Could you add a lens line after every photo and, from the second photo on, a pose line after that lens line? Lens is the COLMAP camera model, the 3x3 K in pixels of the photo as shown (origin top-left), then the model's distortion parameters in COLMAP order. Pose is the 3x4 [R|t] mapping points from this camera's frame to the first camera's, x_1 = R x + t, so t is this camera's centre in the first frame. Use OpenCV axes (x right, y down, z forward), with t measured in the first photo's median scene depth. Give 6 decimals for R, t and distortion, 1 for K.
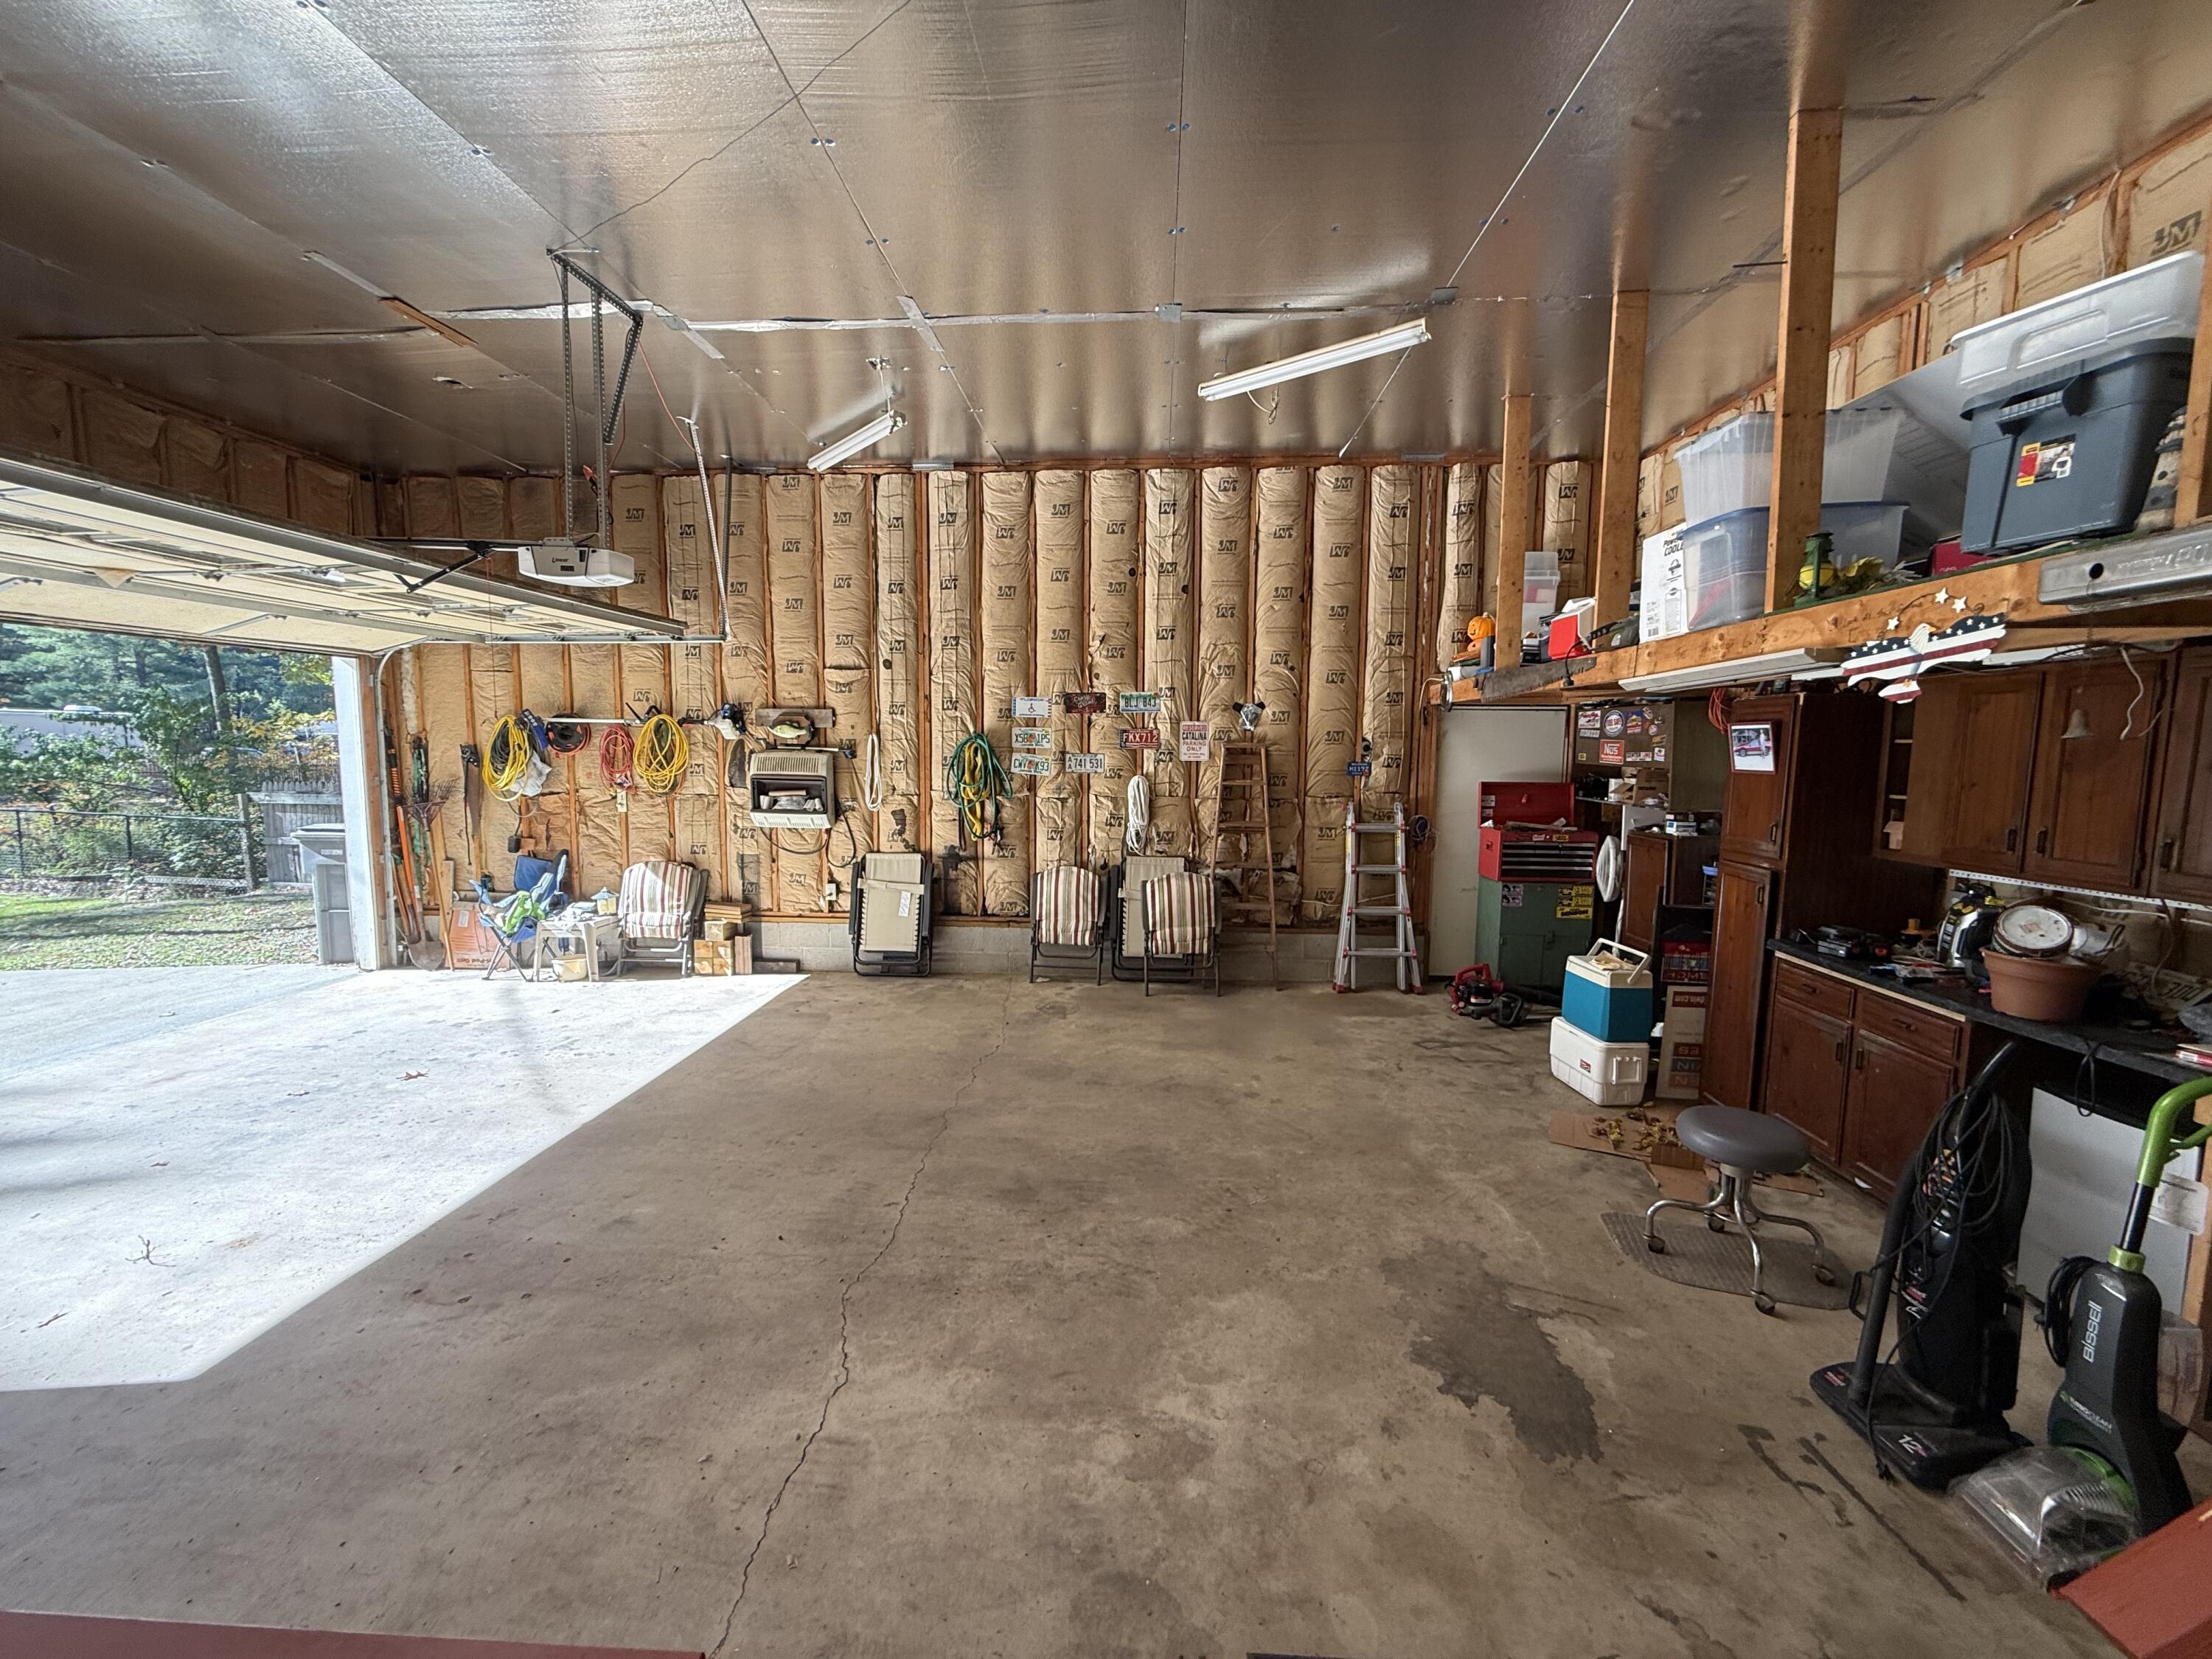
lens RADIAL K [[876.6, 0, 1104.2], [0, 876.6, 832.6], [0, 0, 1]] dist [-0.003855, -0.000270]
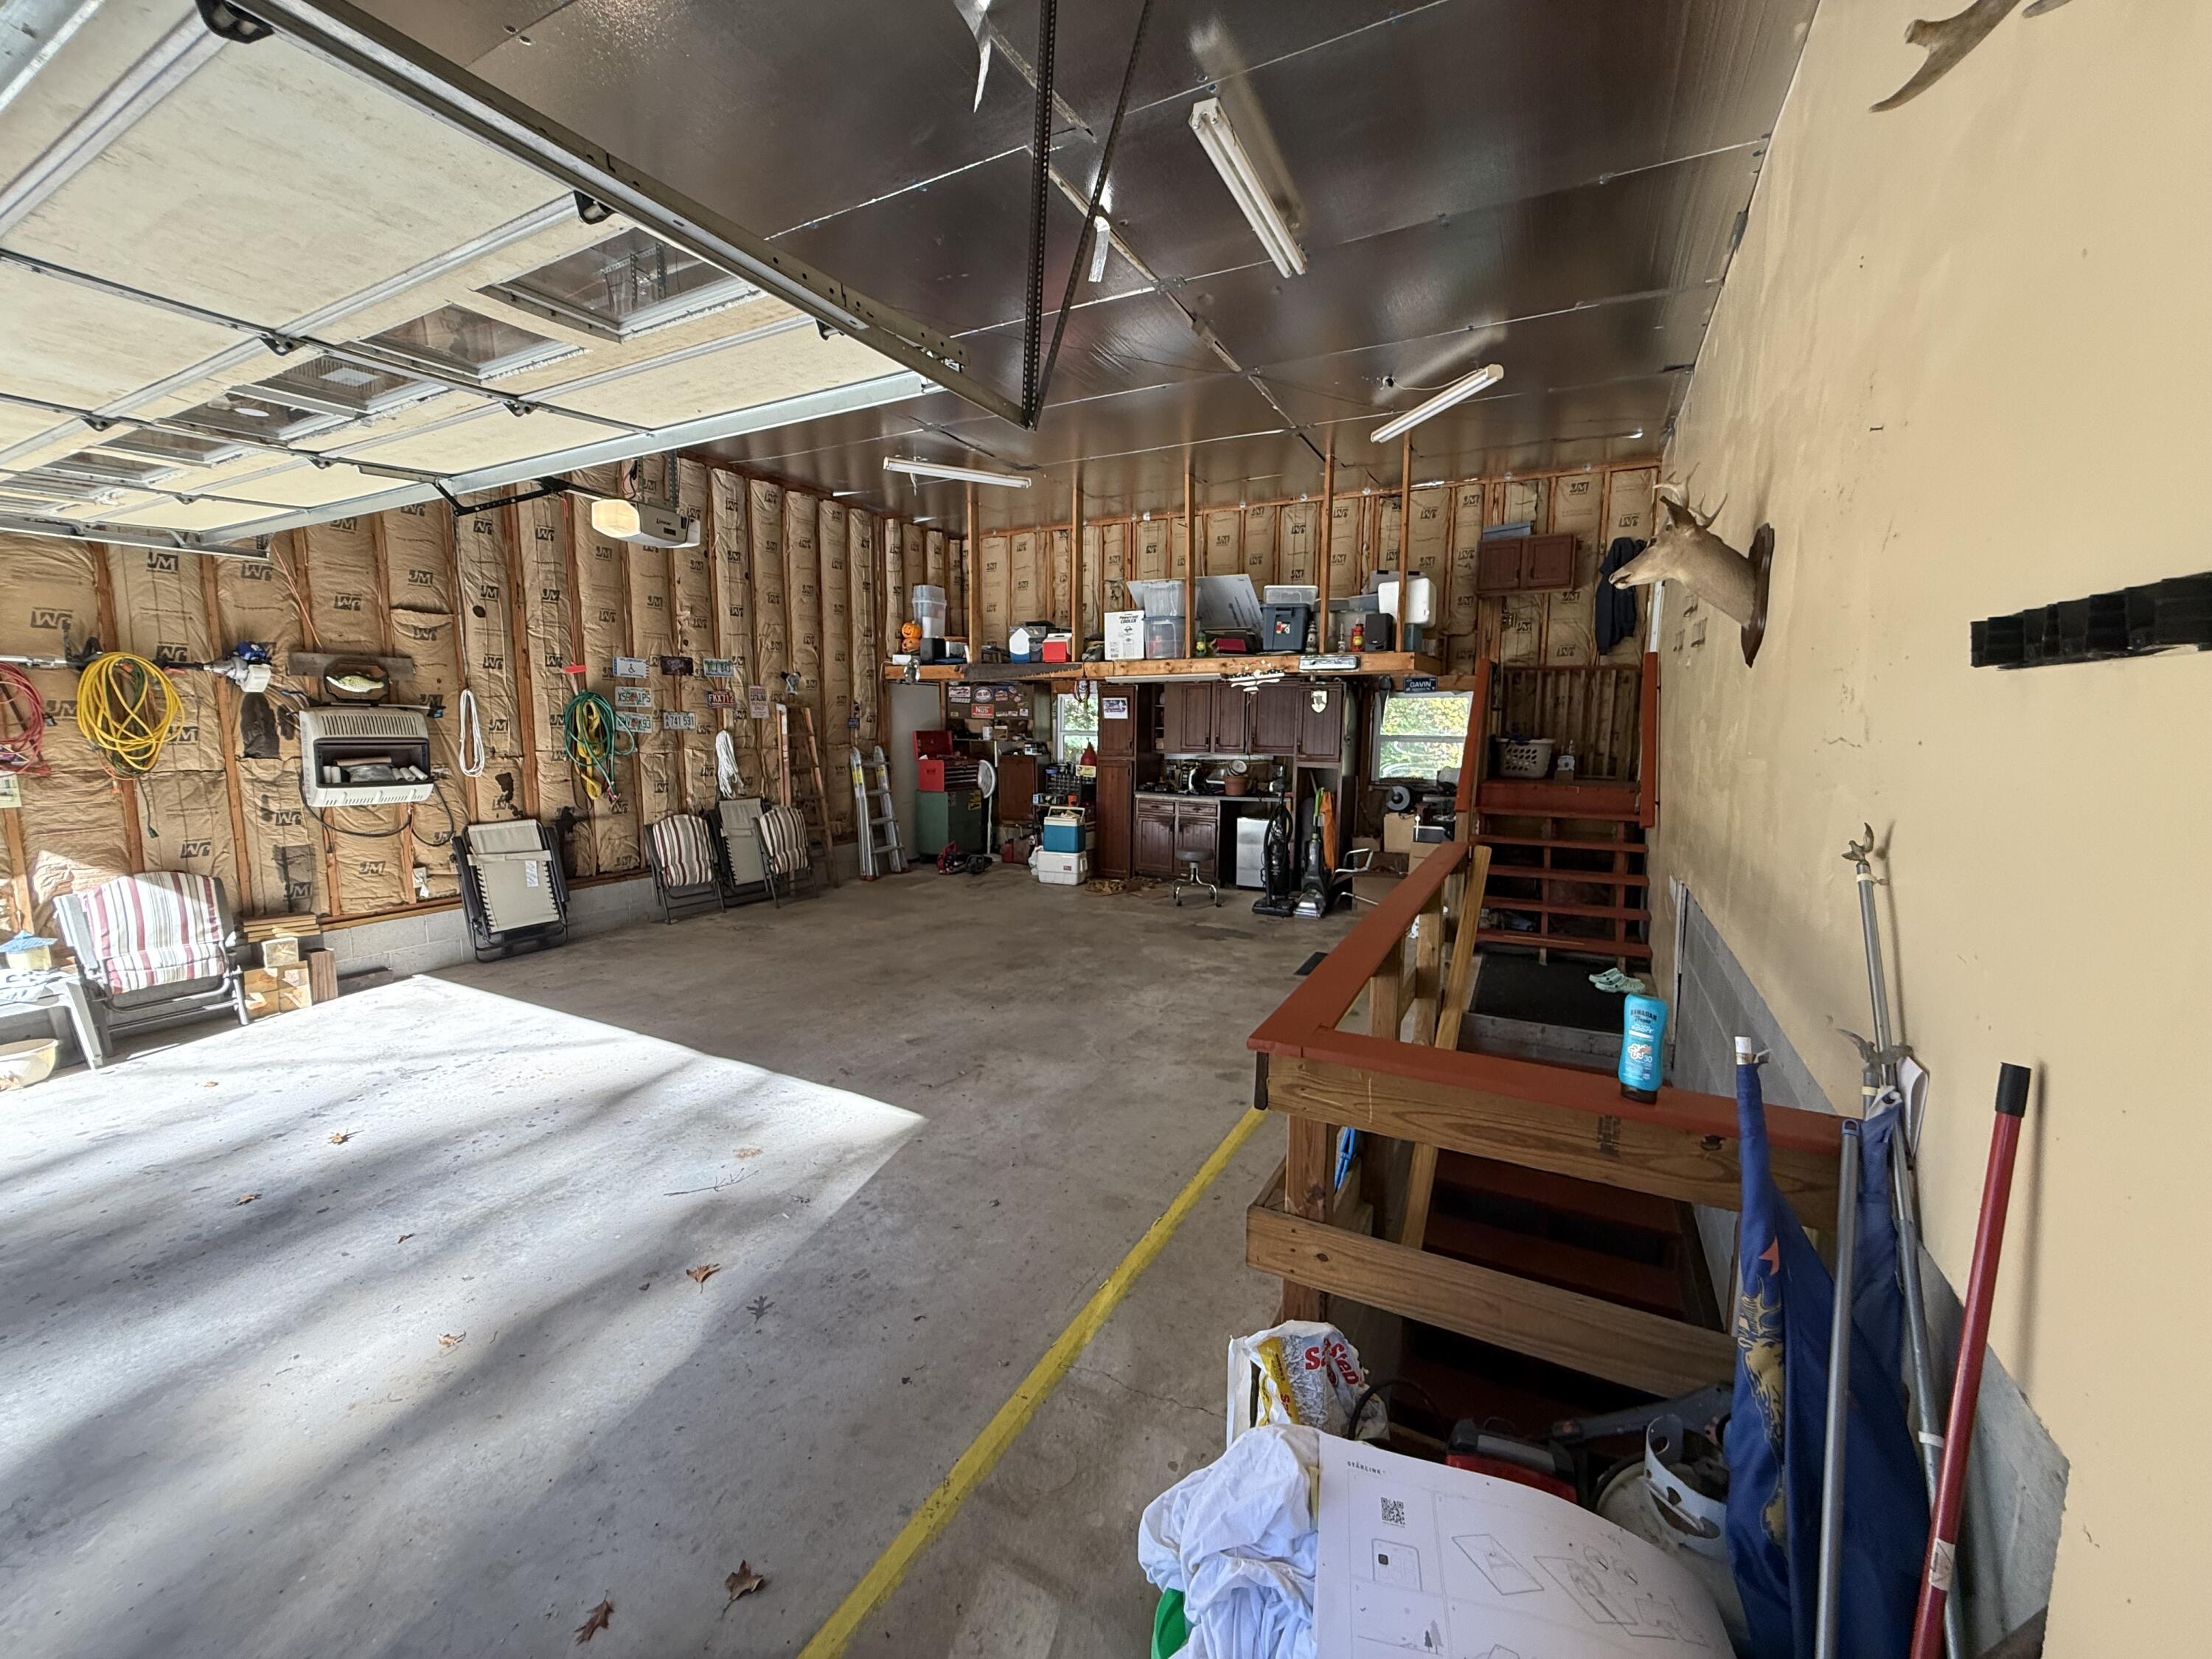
lens RADIAL K [[876.6, 0, 1105.5], [0, 876.6, 824.7], [0, 0, 1]] dist [-0.003855, -0.000270]
pose [[0.413734, -0.114086, 0.903221, -0.818196], [0.086717, 0.992545, 0.085646, 0.002867], [-0.906259, 0.042890, 0.420542, 0.054517]]
